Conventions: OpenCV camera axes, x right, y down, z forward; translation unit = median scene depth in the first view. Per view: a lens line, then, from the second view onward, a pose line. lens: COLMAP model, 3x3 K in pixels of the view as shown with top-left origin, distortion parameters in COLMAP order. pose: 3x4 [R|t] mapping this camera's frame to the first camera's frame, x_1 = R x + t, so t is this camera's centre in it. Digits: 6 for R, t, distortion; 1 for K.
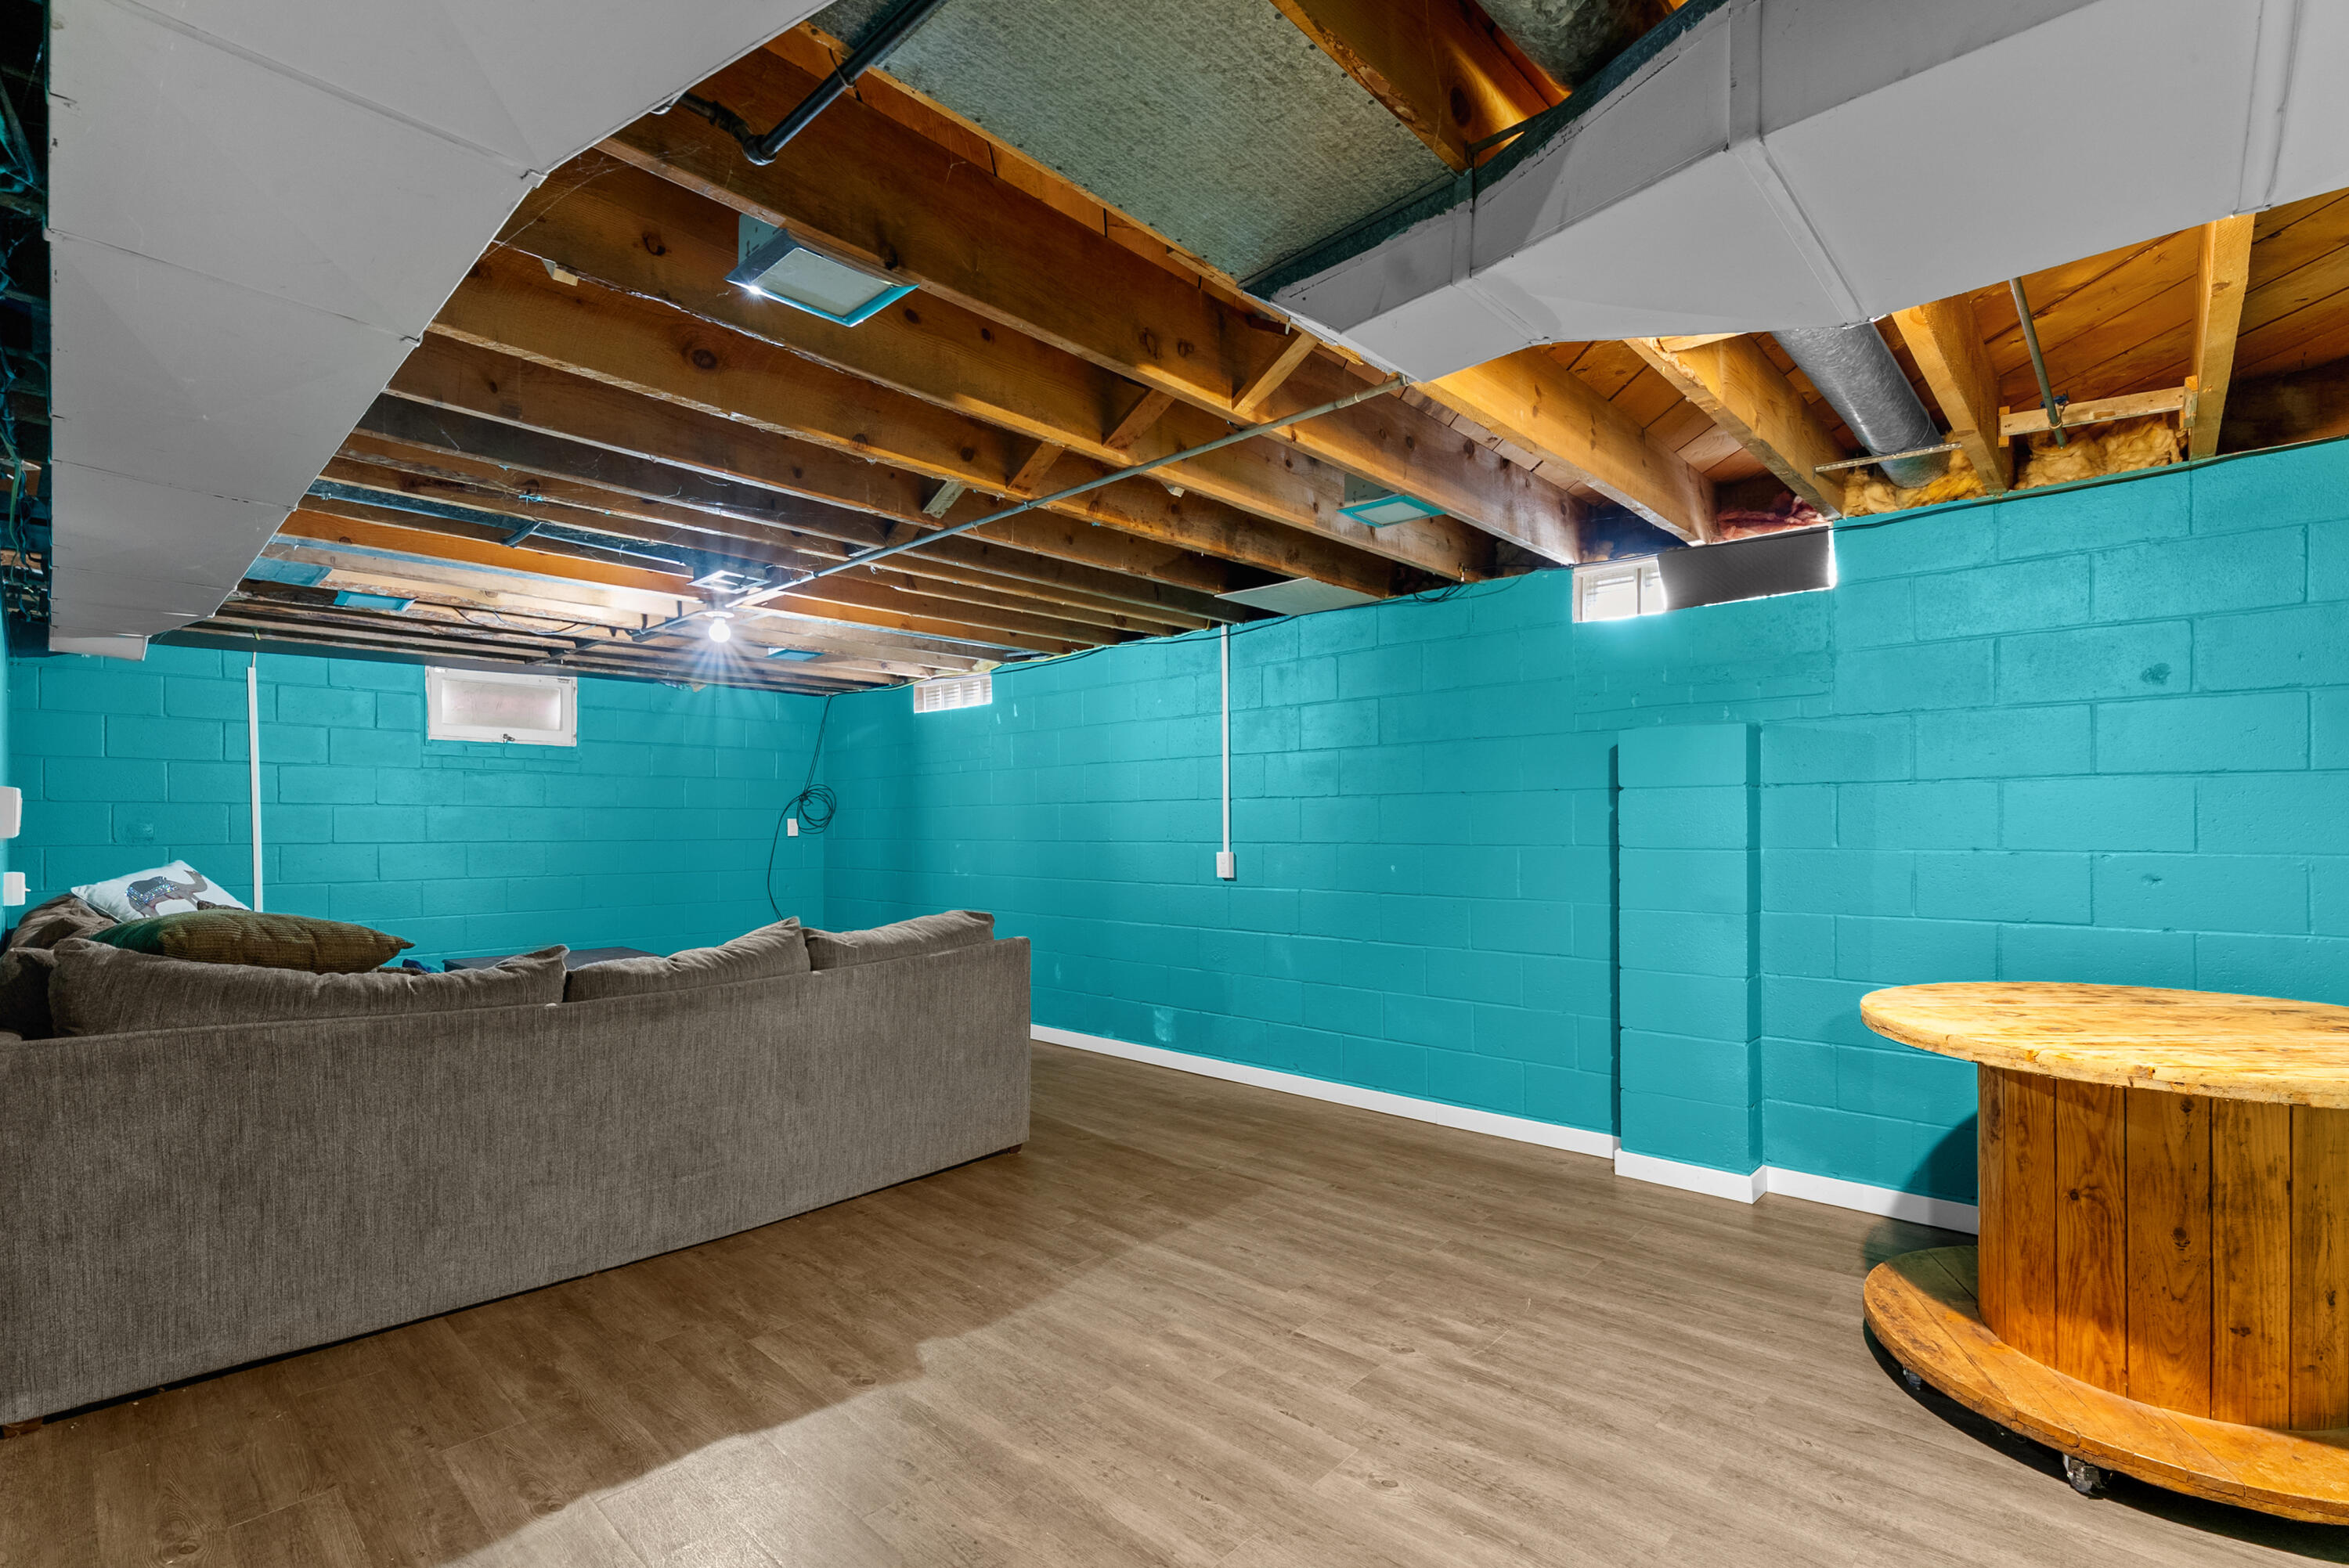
lens RADIAL K [[1066.4, 0, 1174.5], [0, 1066.4, 784.0], [0, 0, 1]] dist [-0.001955, -0.000292]
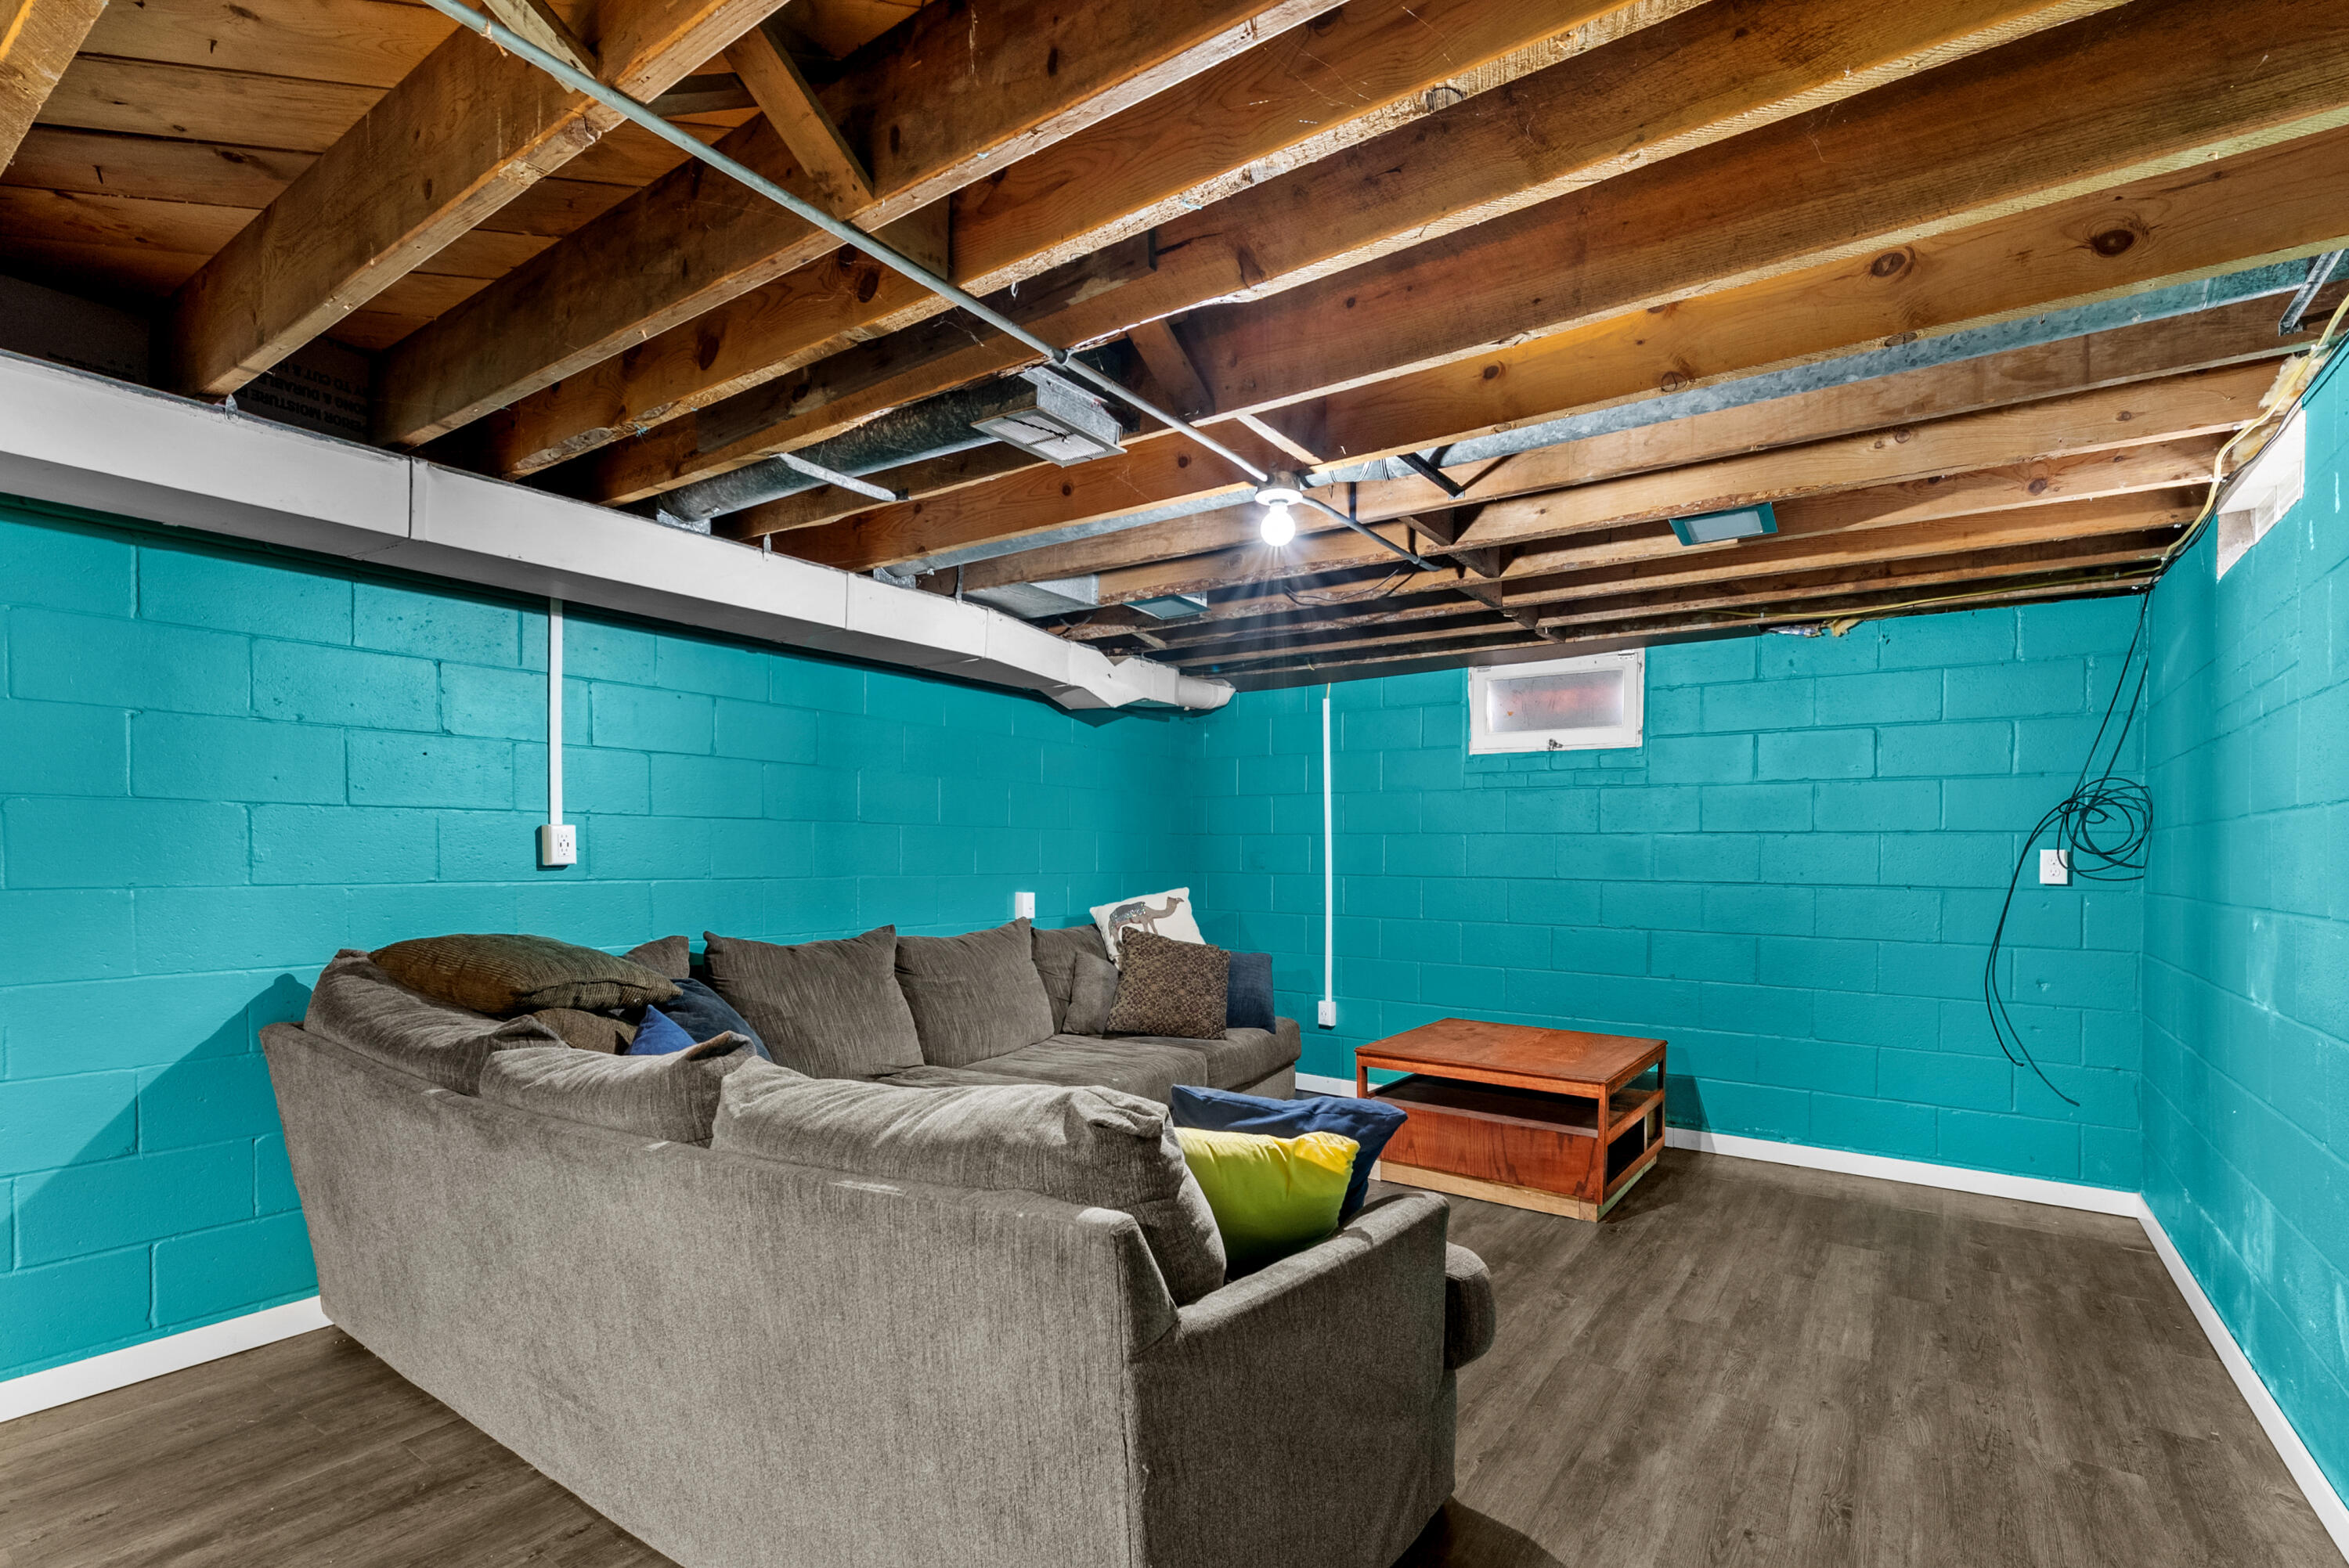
lens RADIAL K [[1103.8, 0, 1170.1], [0, 1103.8, 851.3], [0, 0, 1]] dist [0.000967, 0.000074]
pose [[0.137403, 0.001716, -0.990514, 0.121735], [0.032214, 0.999462, 0.006200, 0.020145], [0.989991, -0.032760, 0.137274, 0.620613]]
